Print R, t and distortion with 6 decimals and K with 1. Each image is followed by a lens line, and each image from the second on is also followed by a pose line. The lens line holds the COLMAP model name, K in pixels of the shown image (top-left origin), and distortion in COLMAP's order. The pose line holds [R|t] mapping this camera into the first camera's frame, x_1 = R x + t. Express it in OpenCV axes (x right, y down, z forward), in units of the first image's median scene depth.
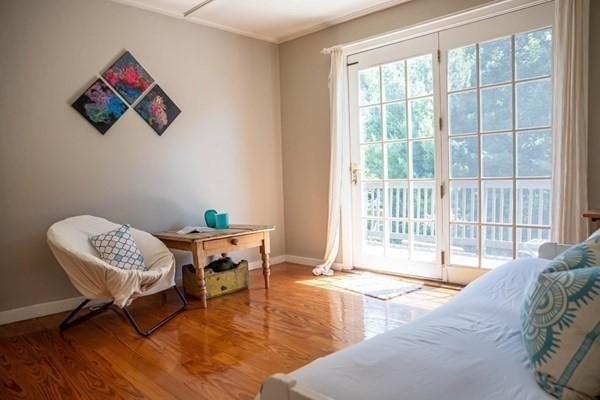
lens RADIAL K [[412.5, 0, 300.8], [0, 412.5, 204.5], [0, 0, 1]] dist [-0.036850, -0.001895]
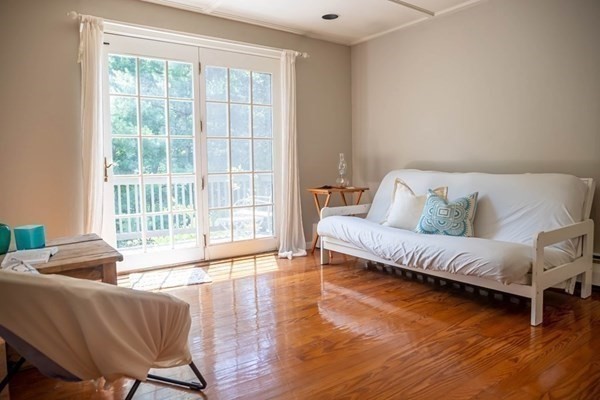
lens RADIAL K [[412.5, 0, 300.8], [0, 412.5, 197.6], [0, 0, 1]] dist [-0.036850, -0.001895]
pose [[0.206949, -0.051129, 0.977015, -0.682362], [0.072342, 0.996699, 0.036836, -0.014100], [-0.975674, 0.063056, 0.209965, 0.442313]]
